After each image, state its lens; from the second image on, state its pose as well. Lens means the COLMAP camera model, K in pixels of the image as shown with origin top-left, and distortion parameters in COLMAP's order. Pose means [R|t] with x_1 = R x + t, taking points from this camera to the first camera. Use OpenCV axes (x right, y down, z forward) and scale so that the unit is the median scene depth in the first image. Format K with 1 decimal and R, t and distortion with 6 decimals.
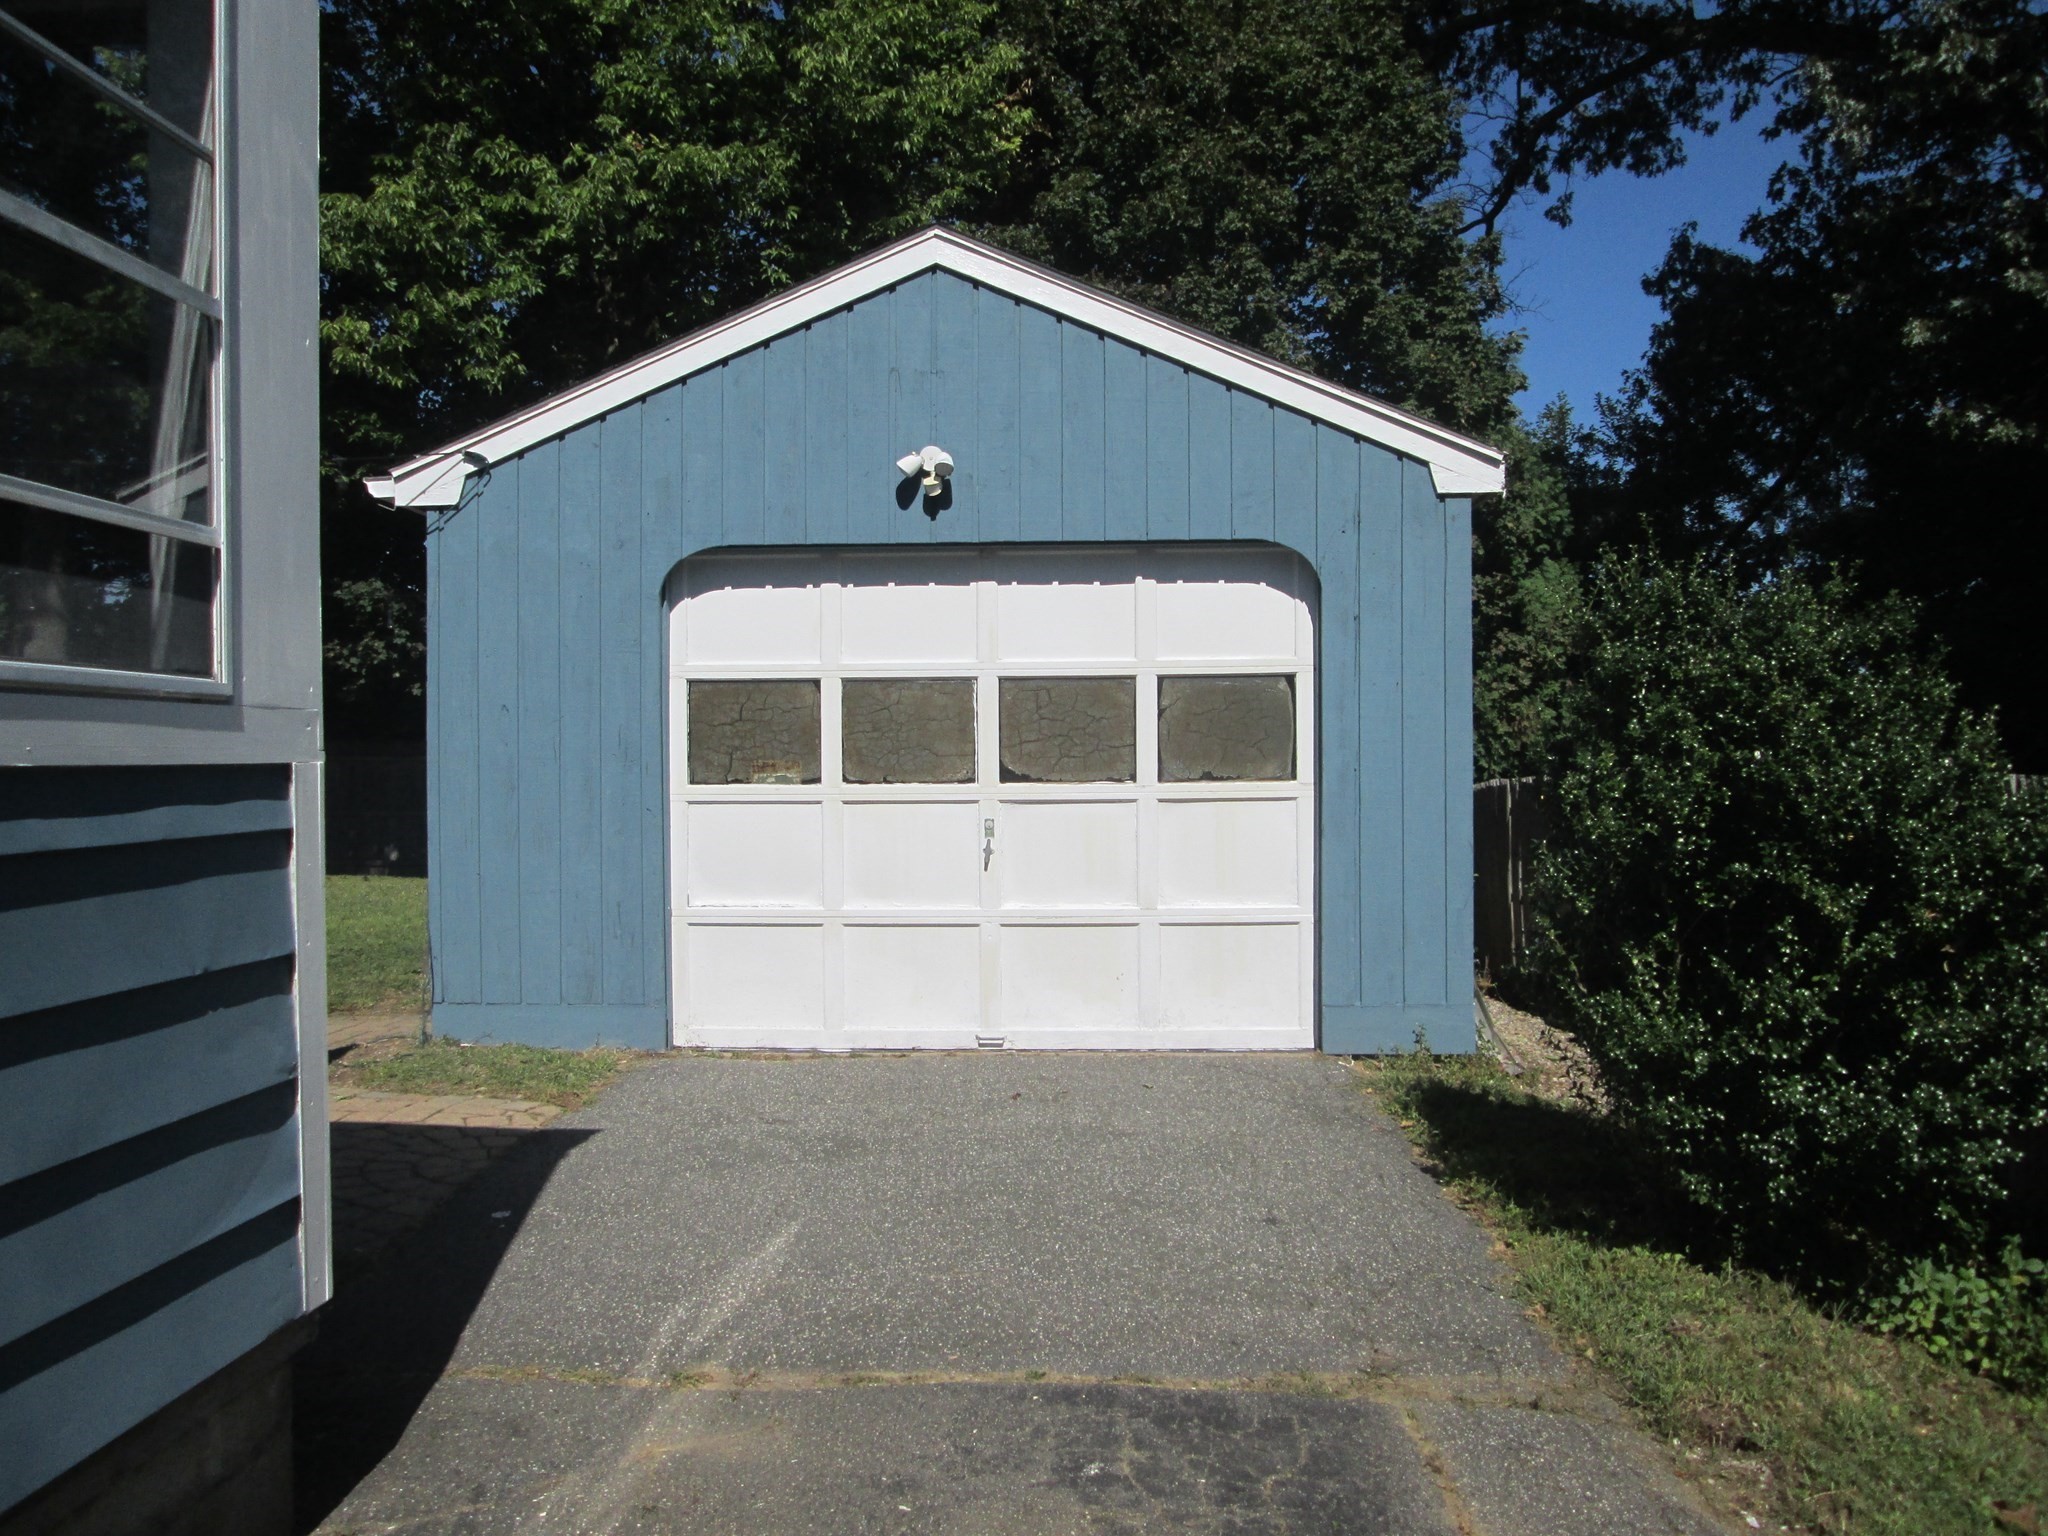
lens RADIAL K [[1680.2, 0, 1028.9], [0, 1680.2, 771.4], [0, 0, 1]] dist [-0.056615, 0.010537]
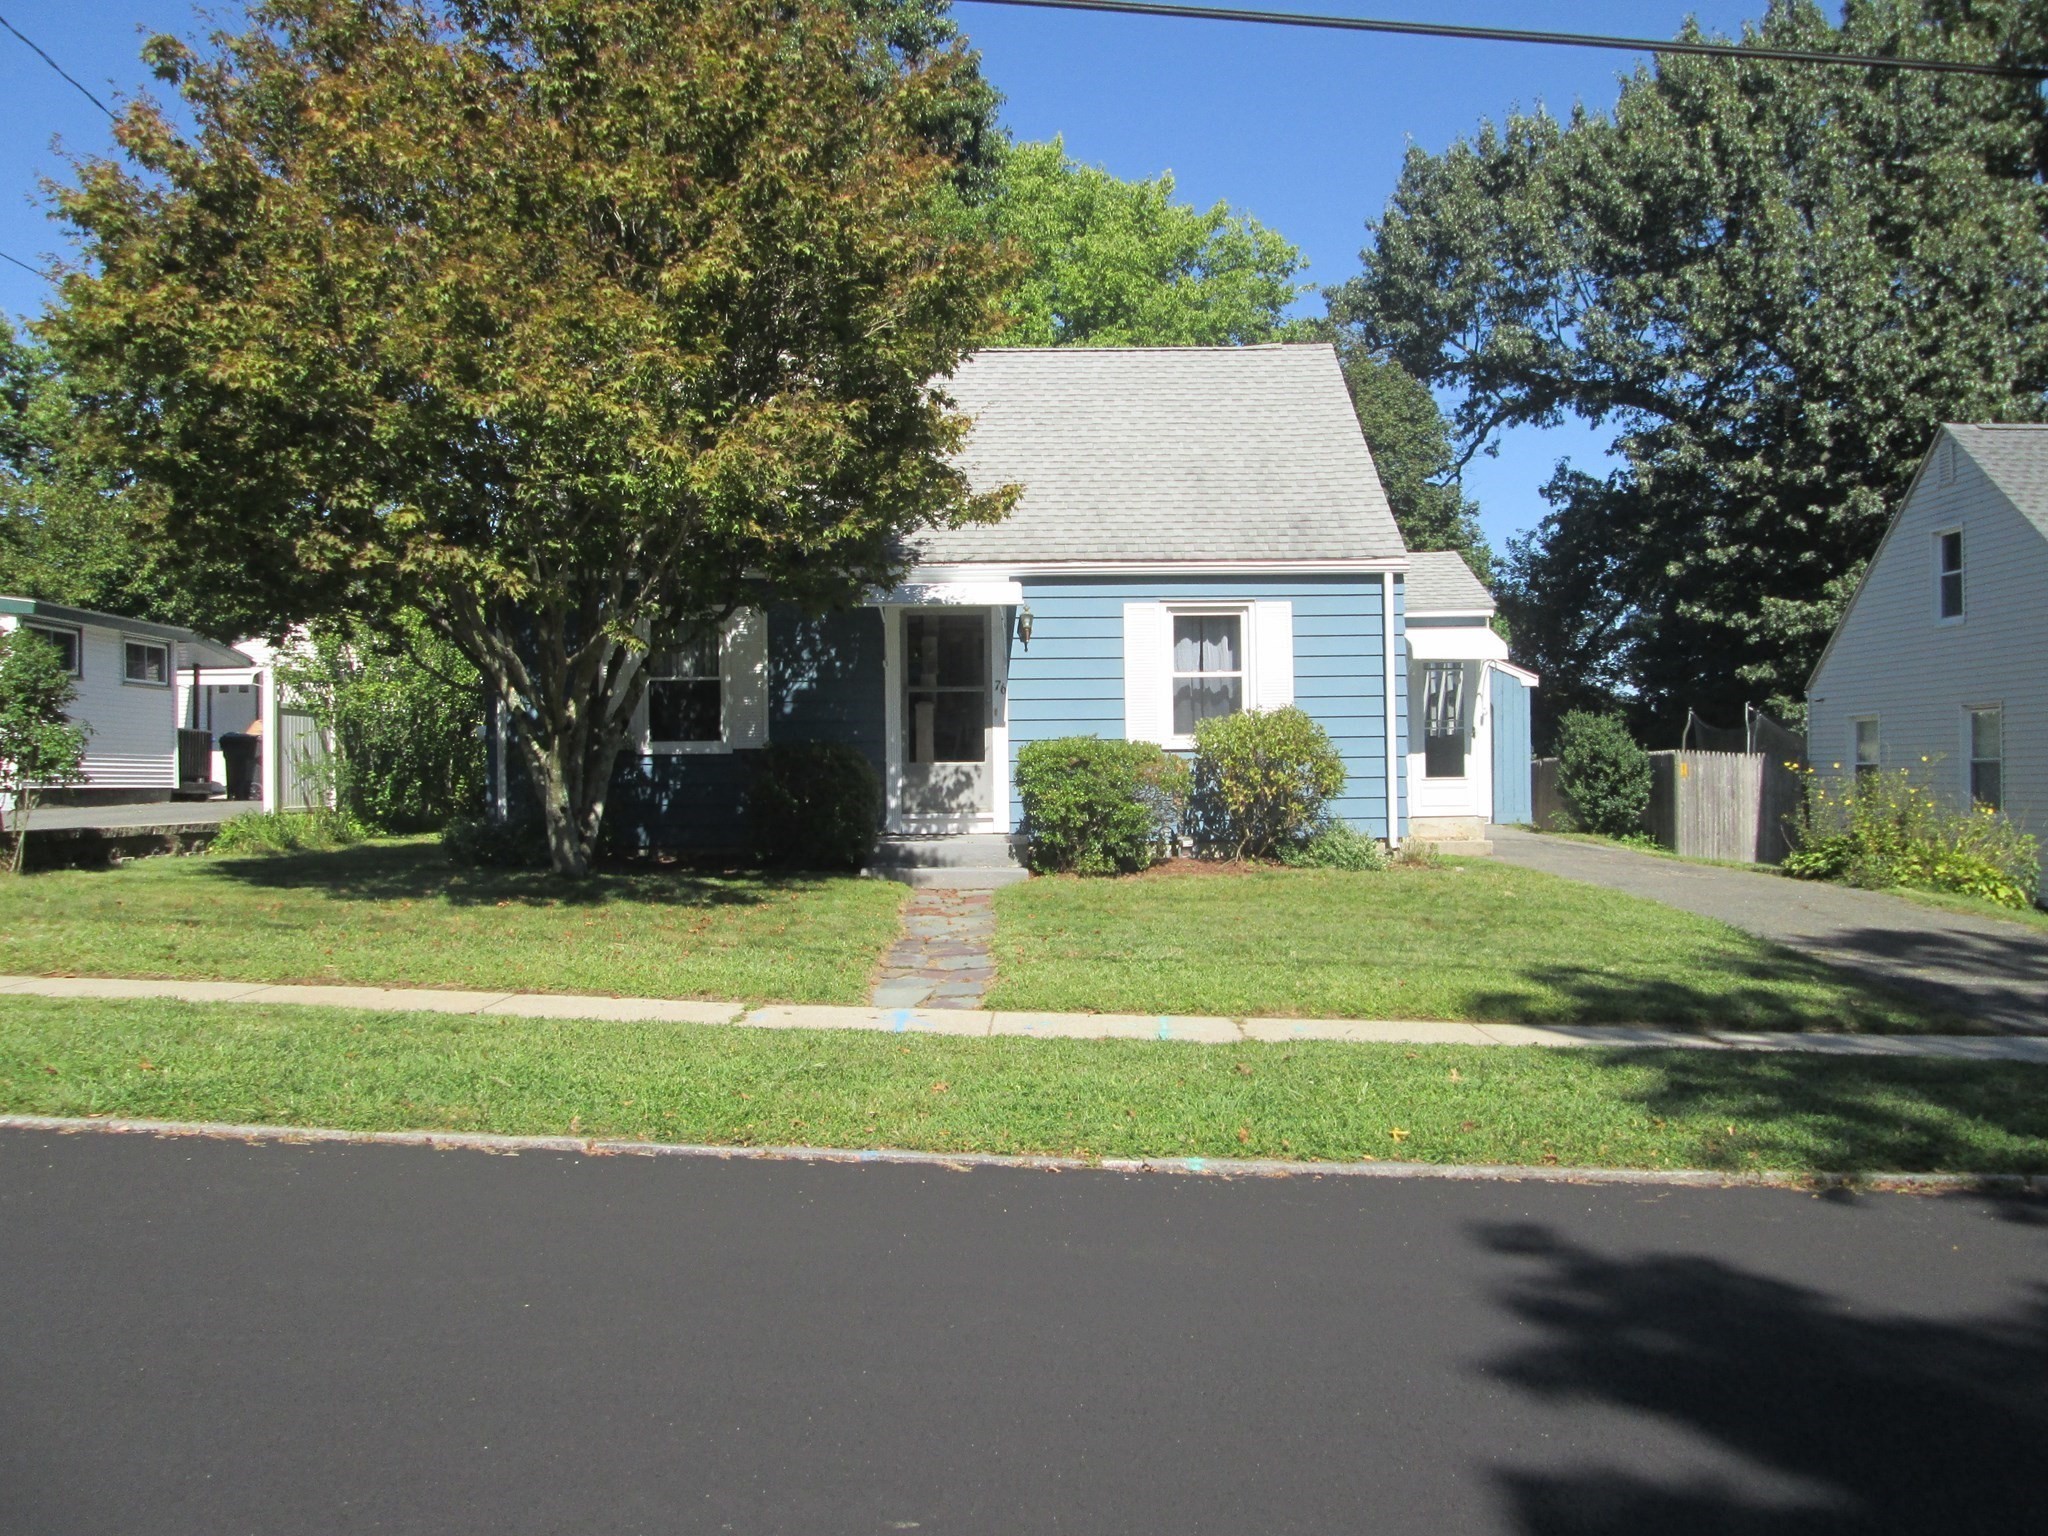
lens RADIAL K [[1680.2, 0, 1019.7], [0, 1680.2, 765.7], [0, 0, 1]] dist [-0.056615, 0.010537]
pose [[0.997484, 0.000677, 0.070889, -0.374740], [0.000643, 0.999827, -0.018597, 0.030489], [-0.070889, 0.018596, 0.997311, -0.880914]]
